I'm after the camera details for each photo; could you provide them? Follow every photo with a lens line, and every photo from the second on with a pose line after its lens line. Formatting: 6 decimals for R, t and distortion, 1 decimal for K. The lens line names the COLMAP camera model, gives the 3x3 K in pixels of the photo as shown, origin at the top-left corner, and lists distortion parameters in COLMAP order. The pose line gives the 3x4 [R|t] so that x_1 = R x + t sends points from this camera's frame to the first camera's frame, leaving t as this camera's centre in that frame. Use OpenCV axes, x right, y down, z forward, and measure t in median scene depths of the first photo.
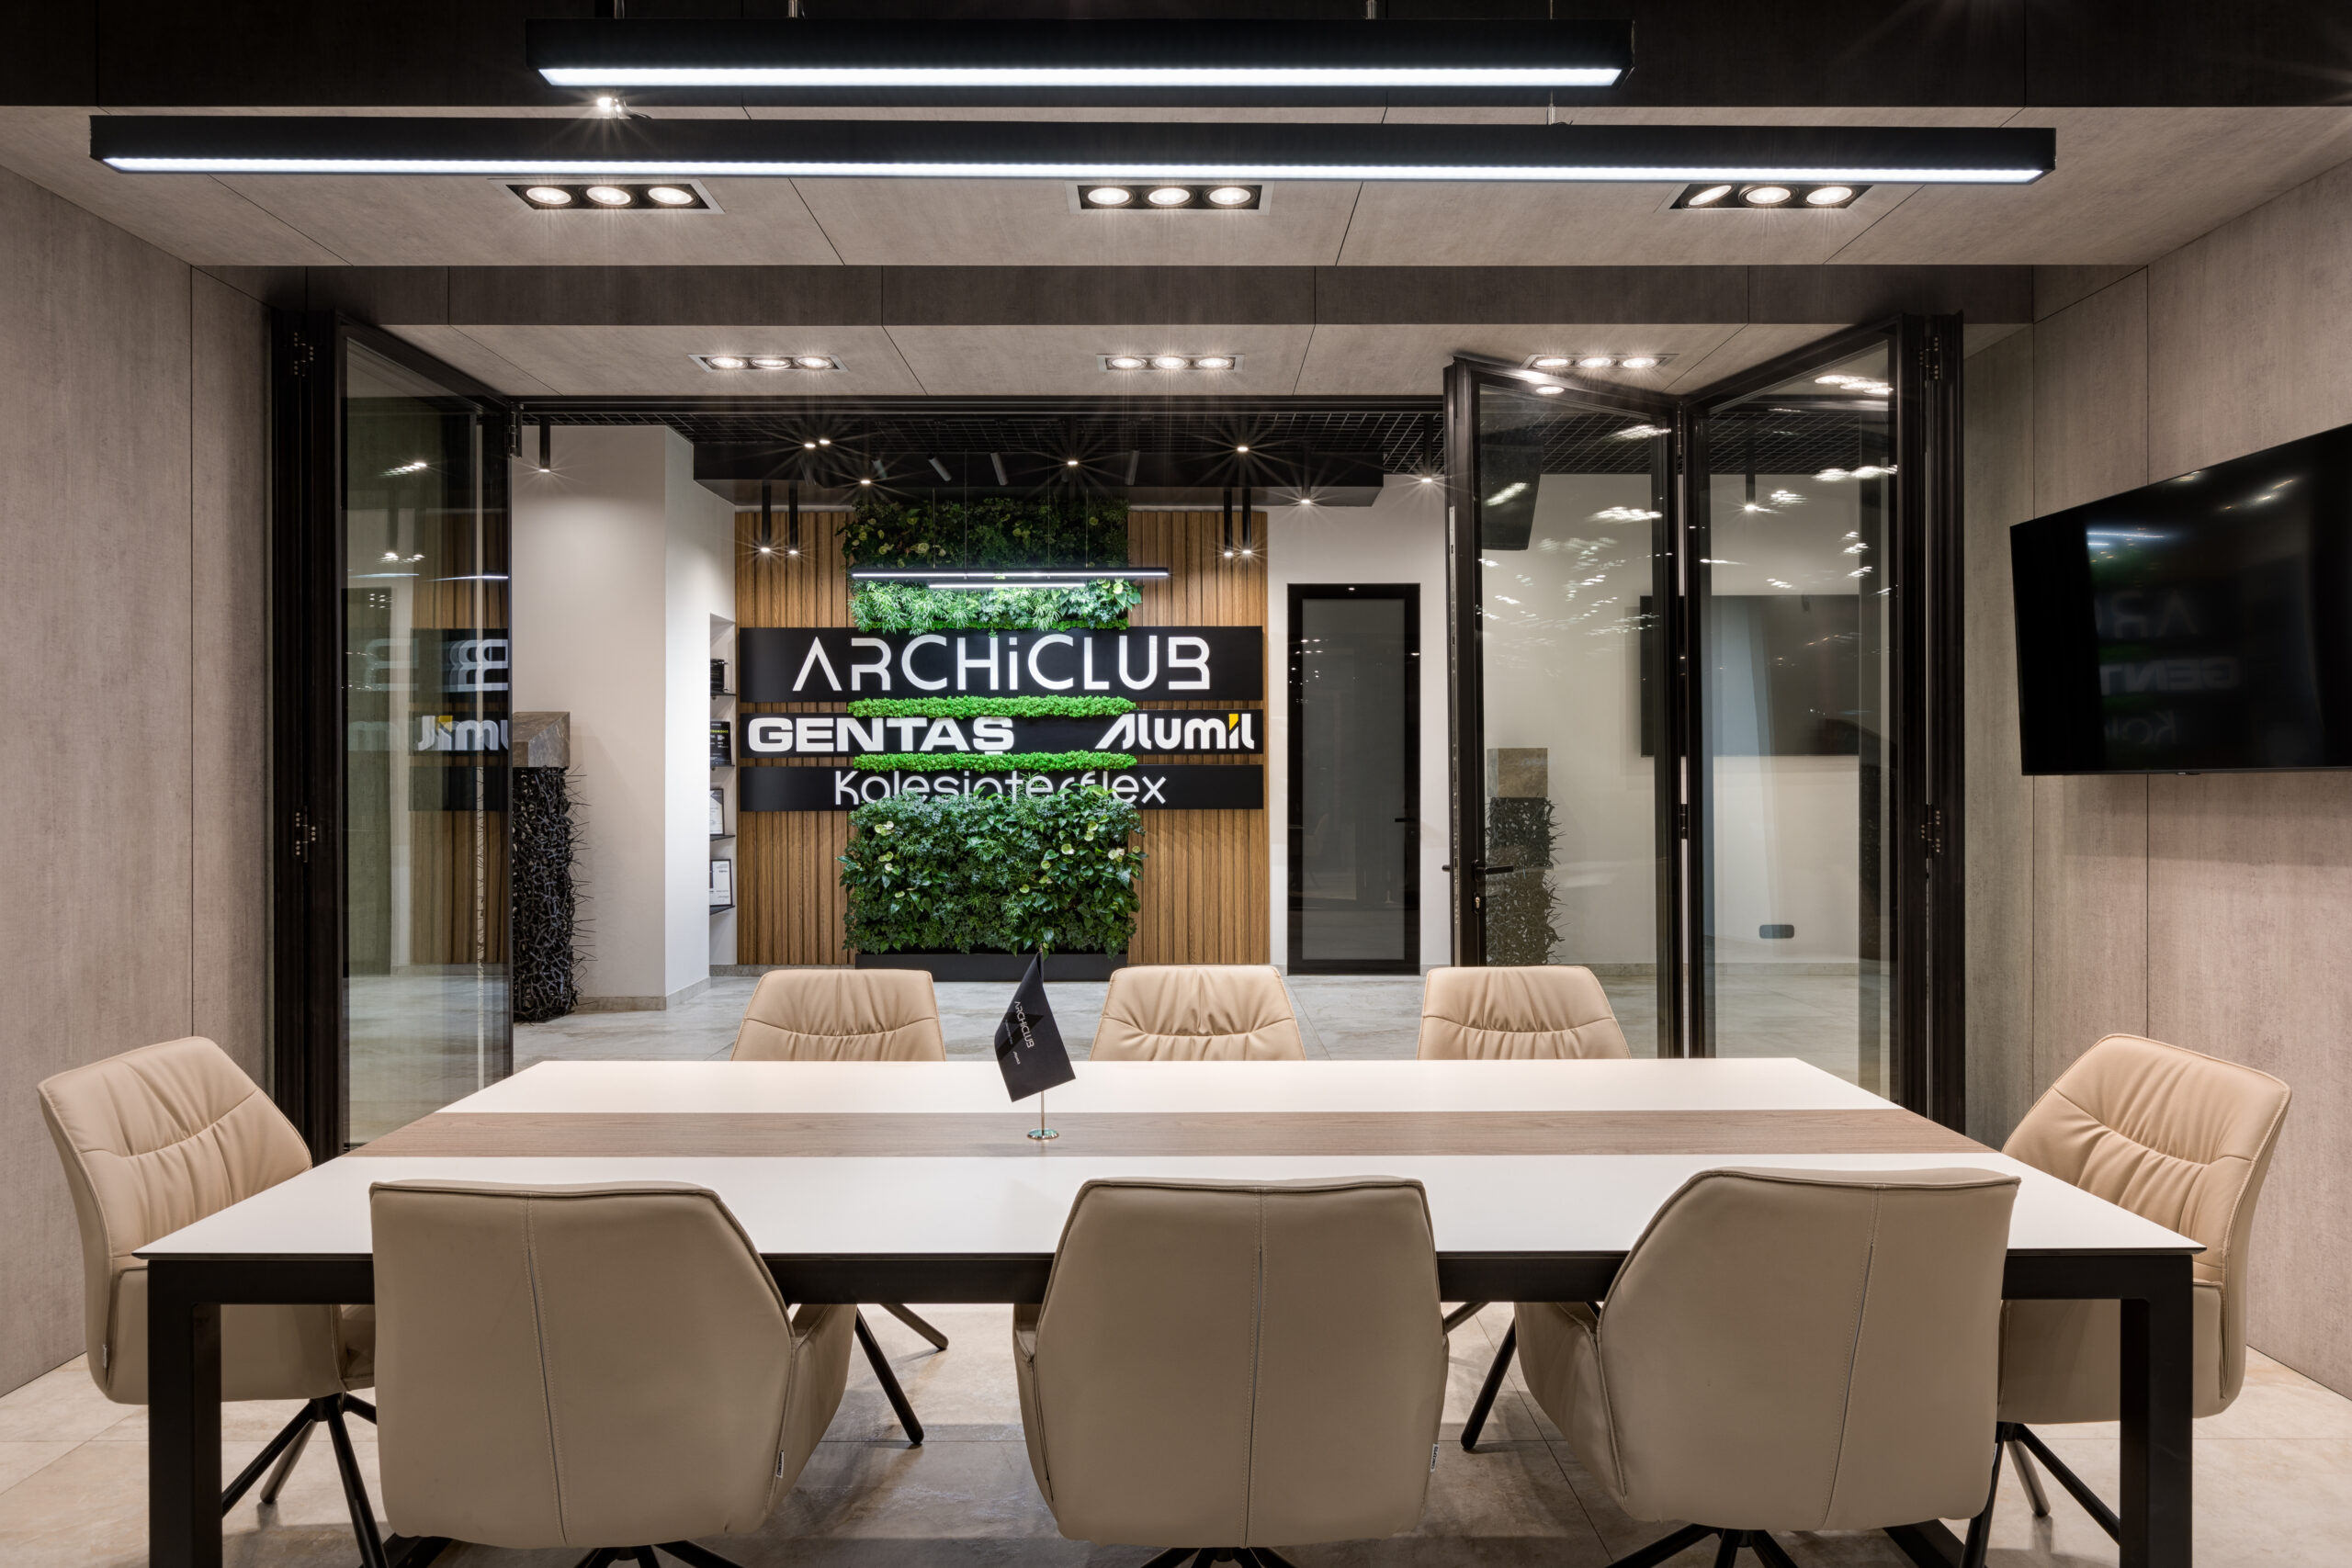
lens RADIAL K [[1399.5, 0, 1176.0], [0, 1399.5, 784.0], [0, 0, 1]] dist [0.001152, -0.000065]
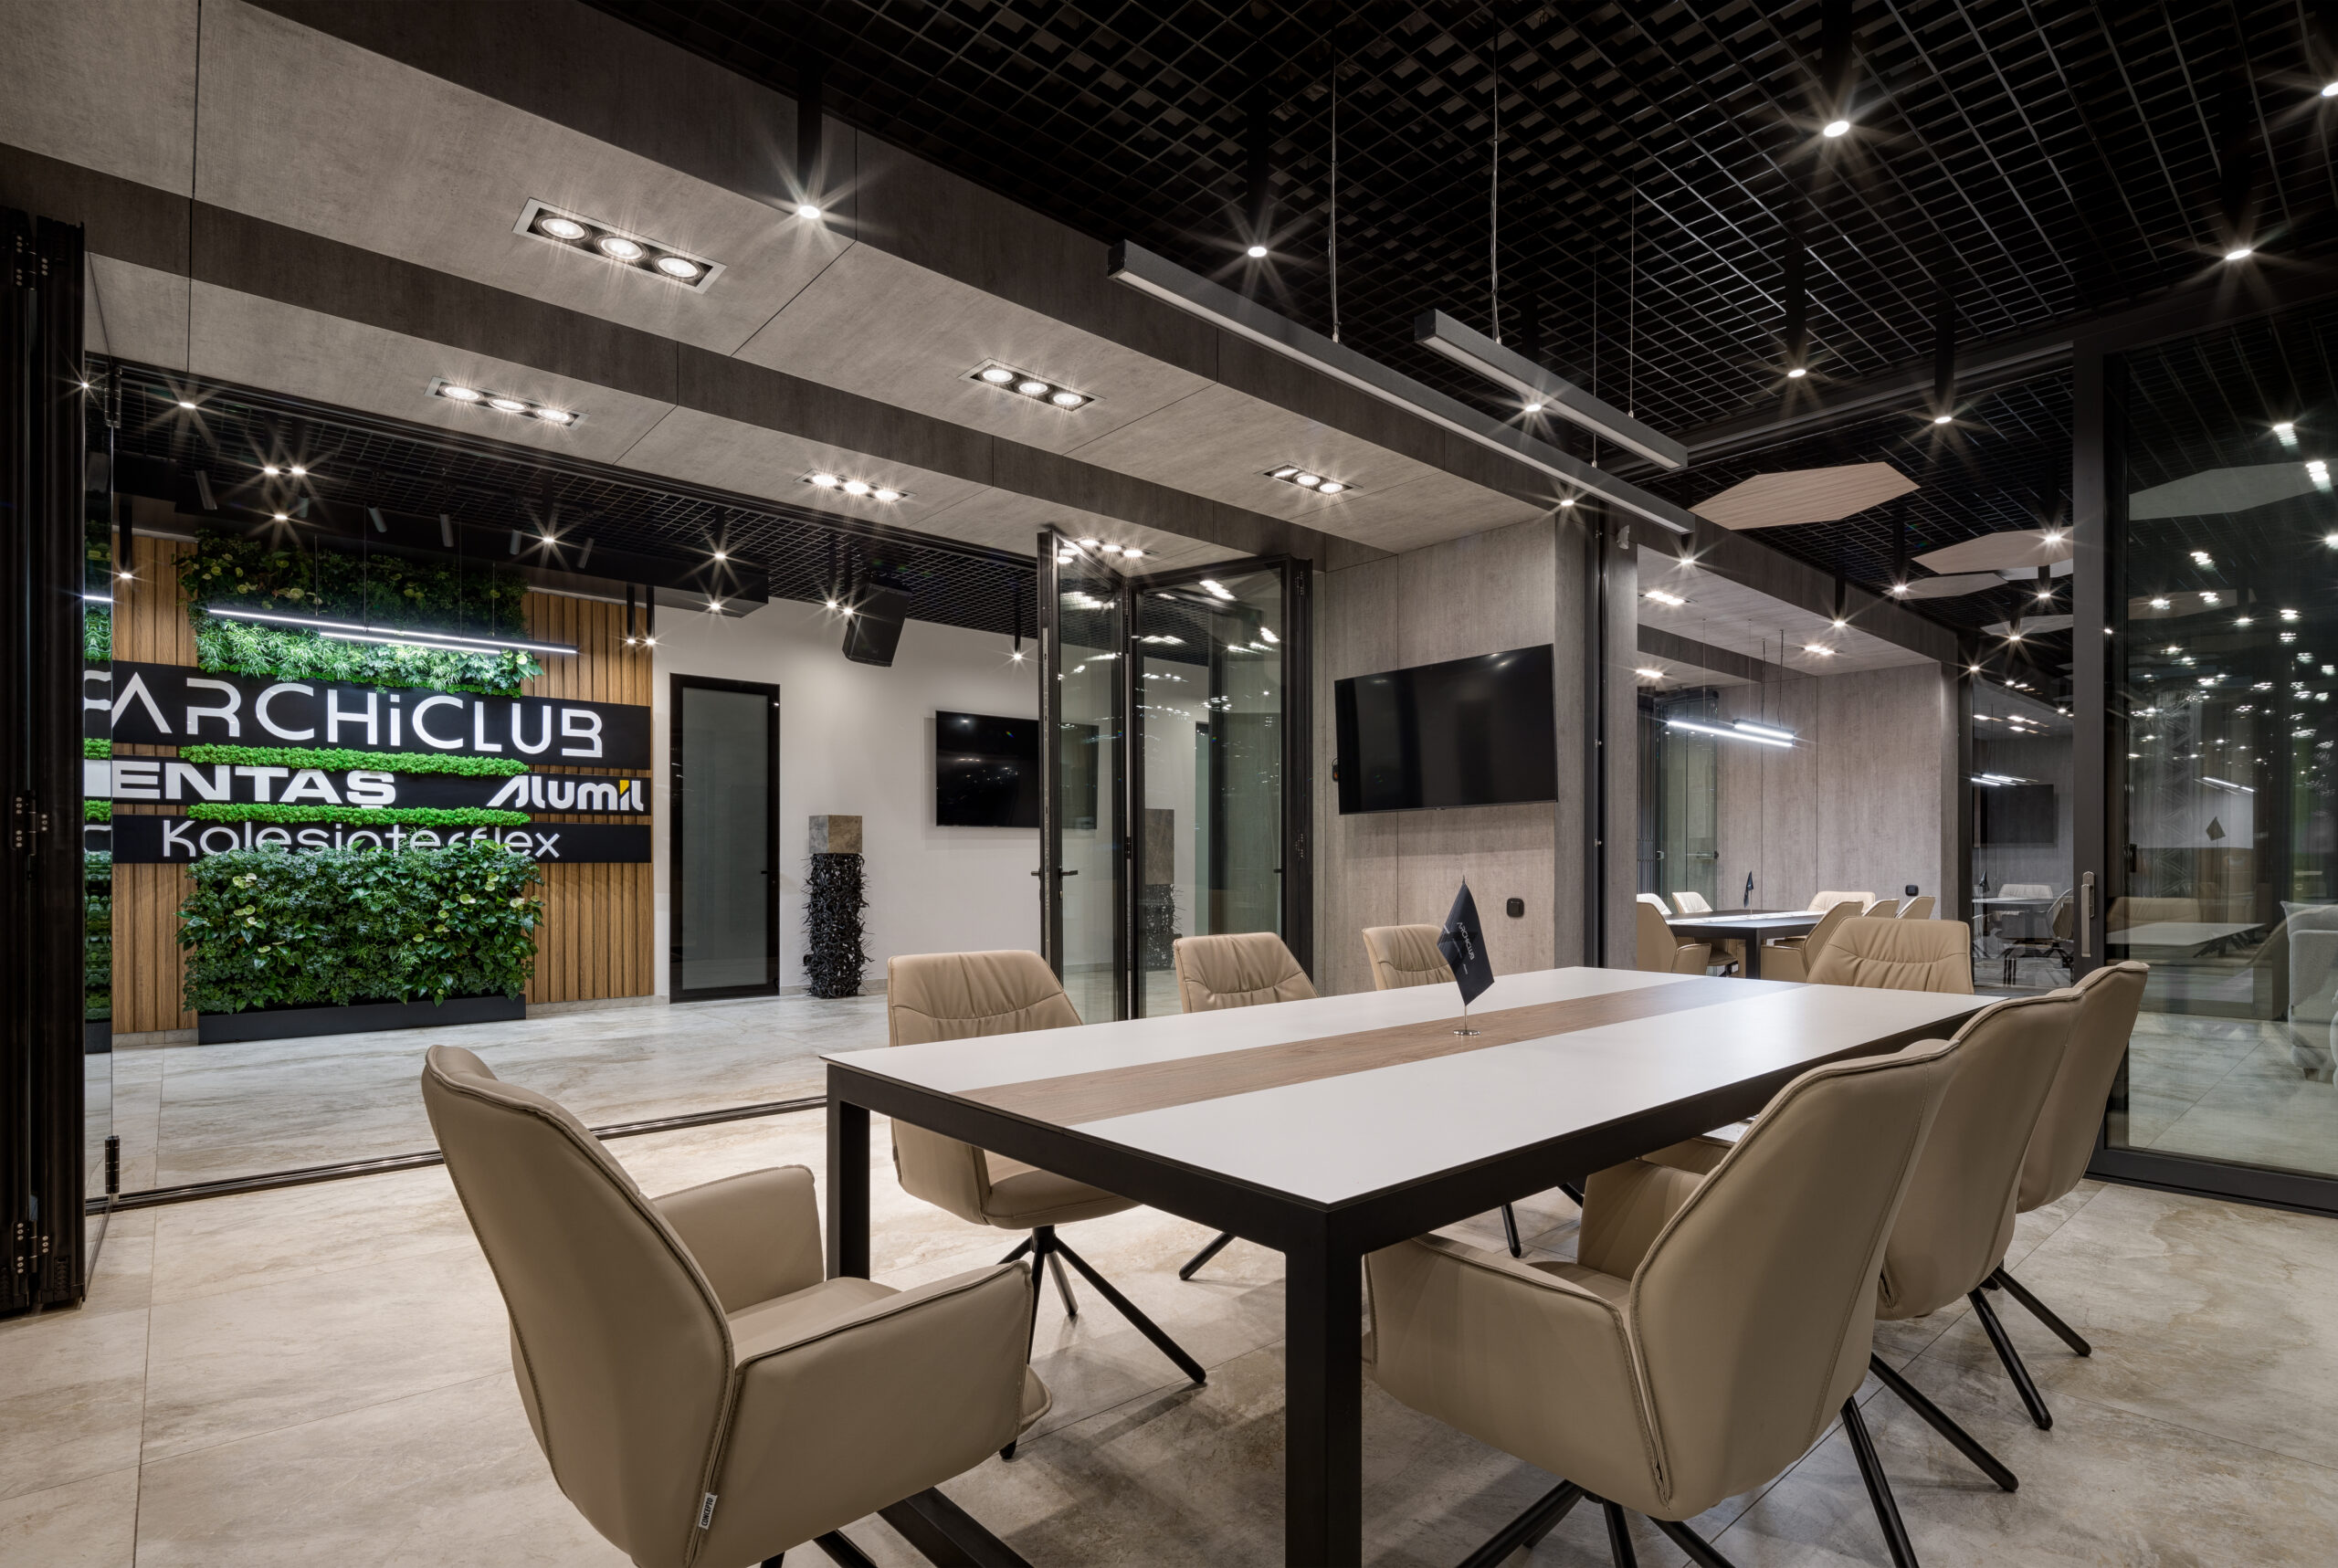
lens RADIAL K [[1138.1, 0, 1141.0], [0, 1138.1, 876.4], [0, 0, 1]] dist [0.003903, 0.000419]
pose [[0.757598, -0.003321, 0.652713, -0.249103], [0.005278, 0.999986, -0.001038, 0.032352], [-0.652700, 0.004231, 0.757605, 0.010491]]
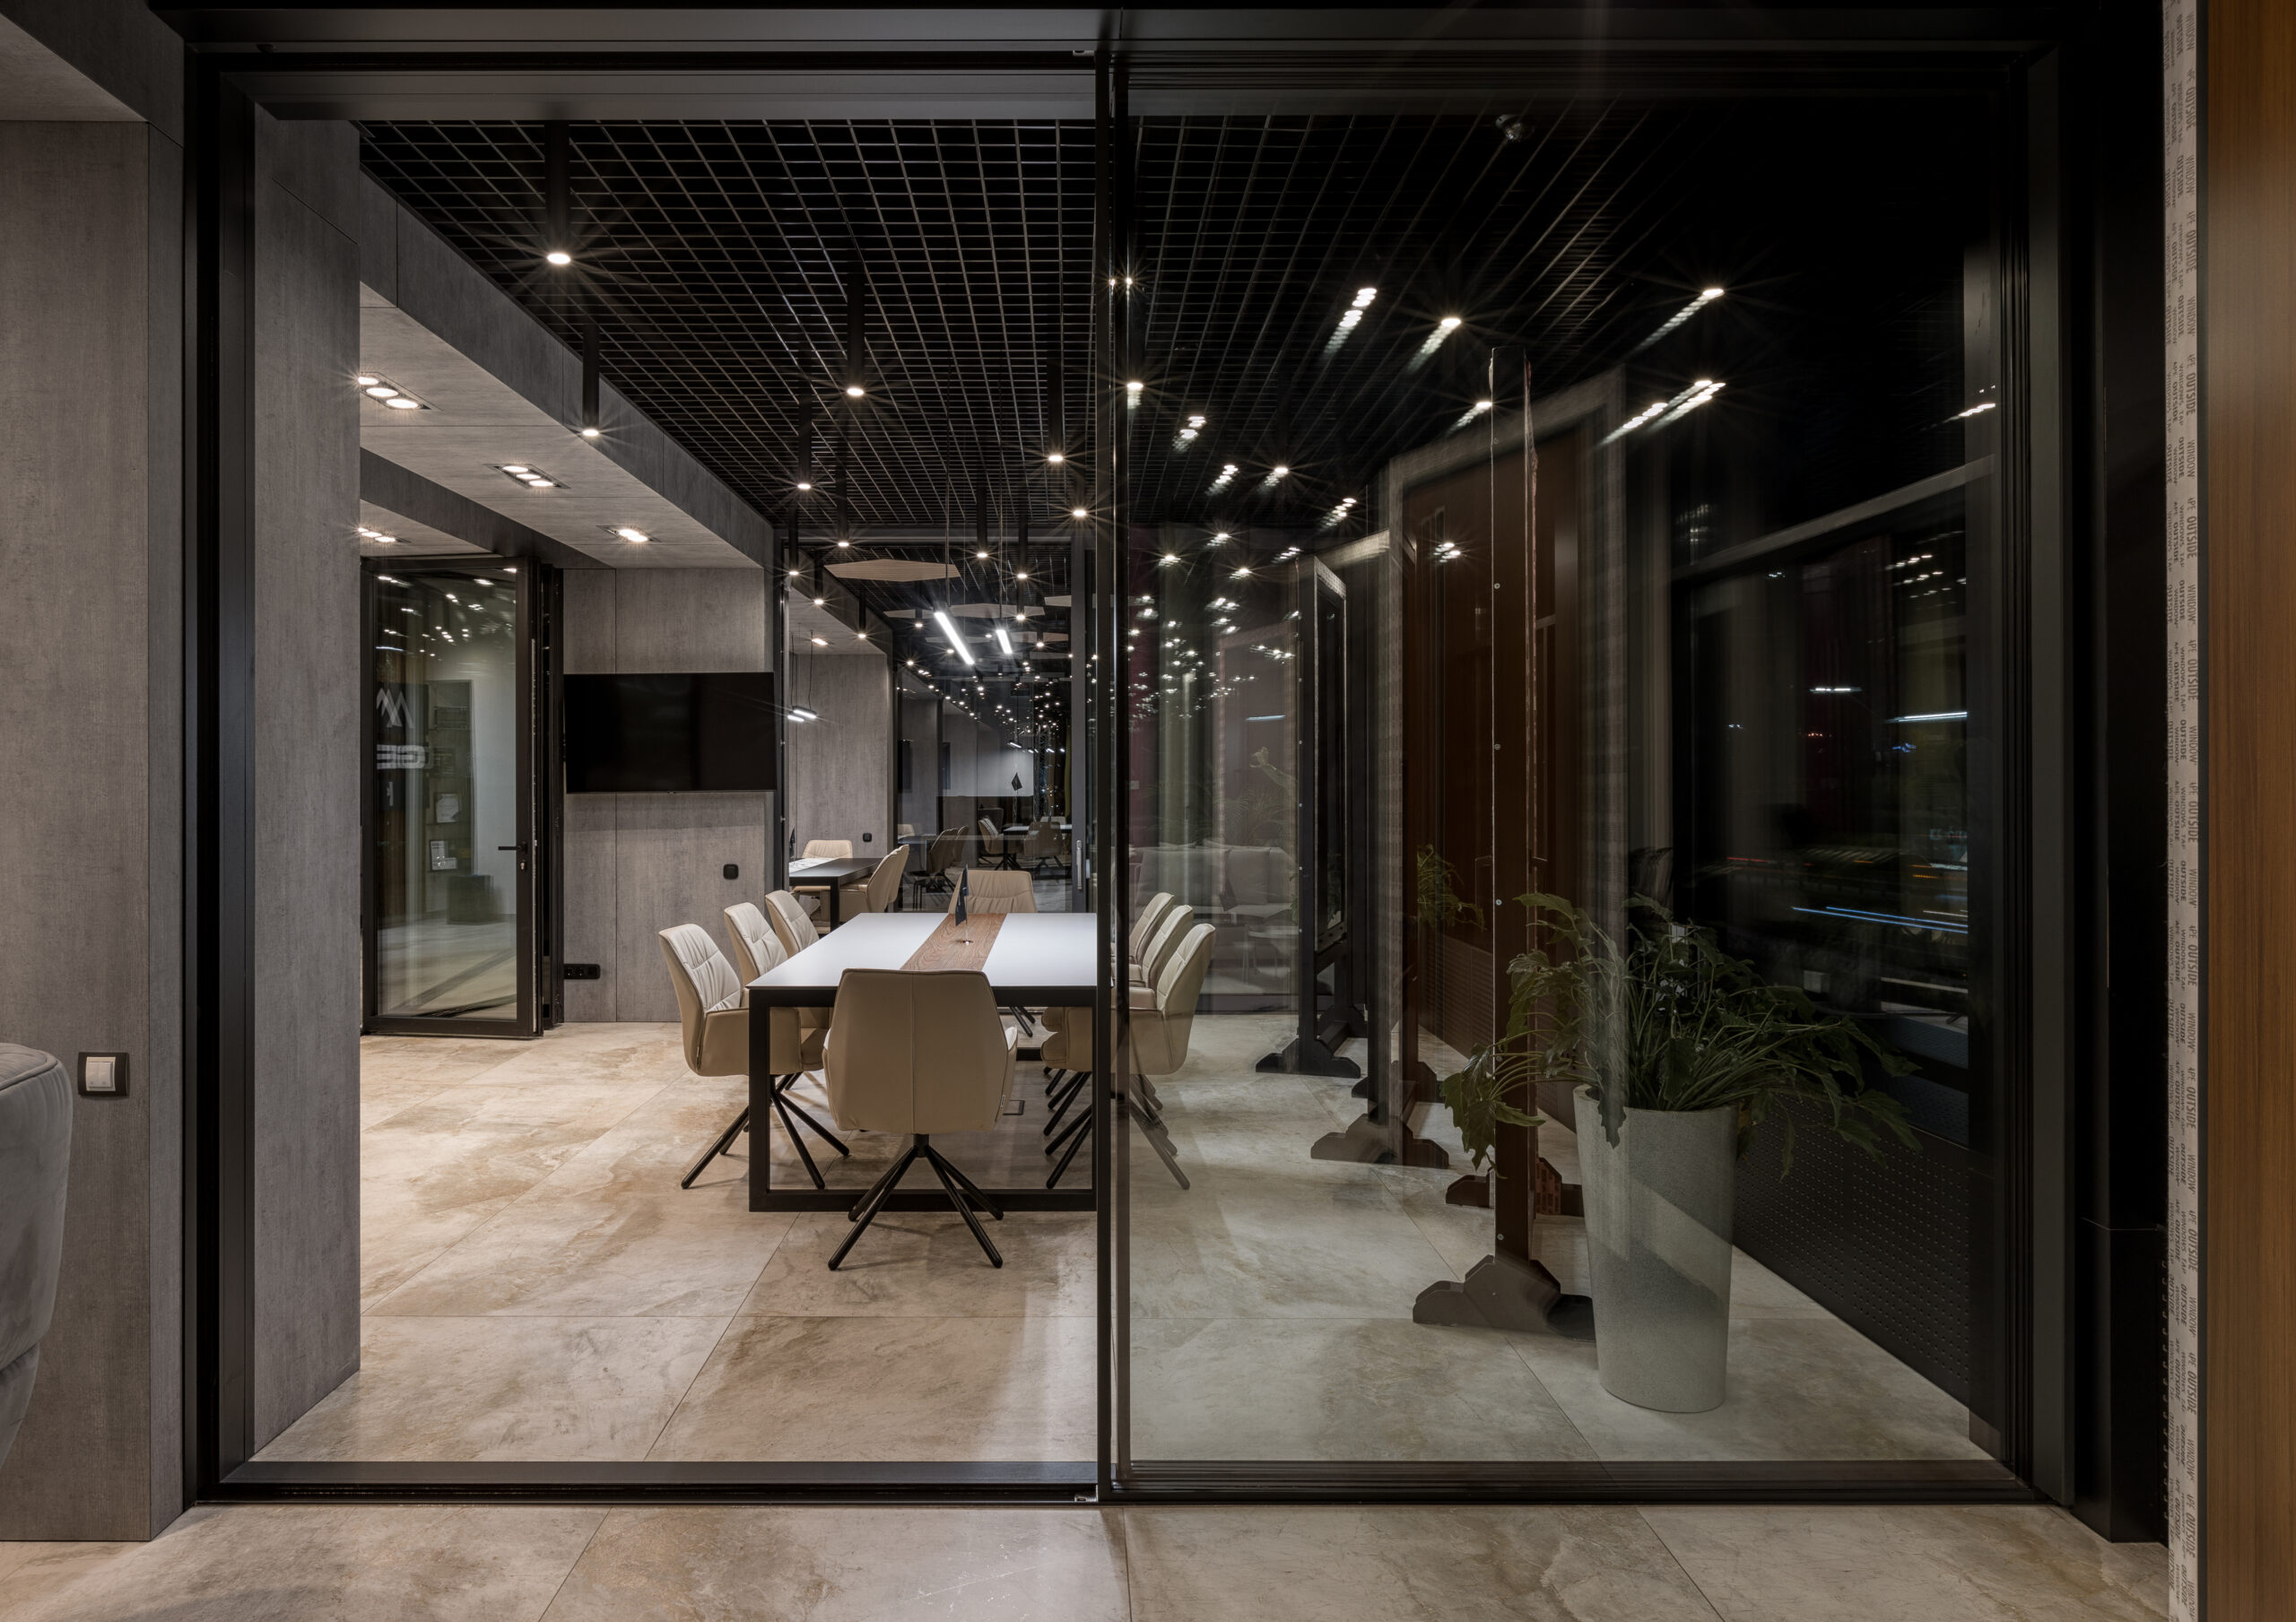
lens RADIAL K [[1482.5, 0, 1148.0], [0, 1482.5, 811.0], [0, 0, 1]] dist [-0.000794, -0.000102]
pose [[-0.042790, -0.012308, 0.999008, -0.696887], [0.008796, 0.999881, 0.012695, -0.000423], [-0.999045, 0.009330, -0.042677, 0.097971]]
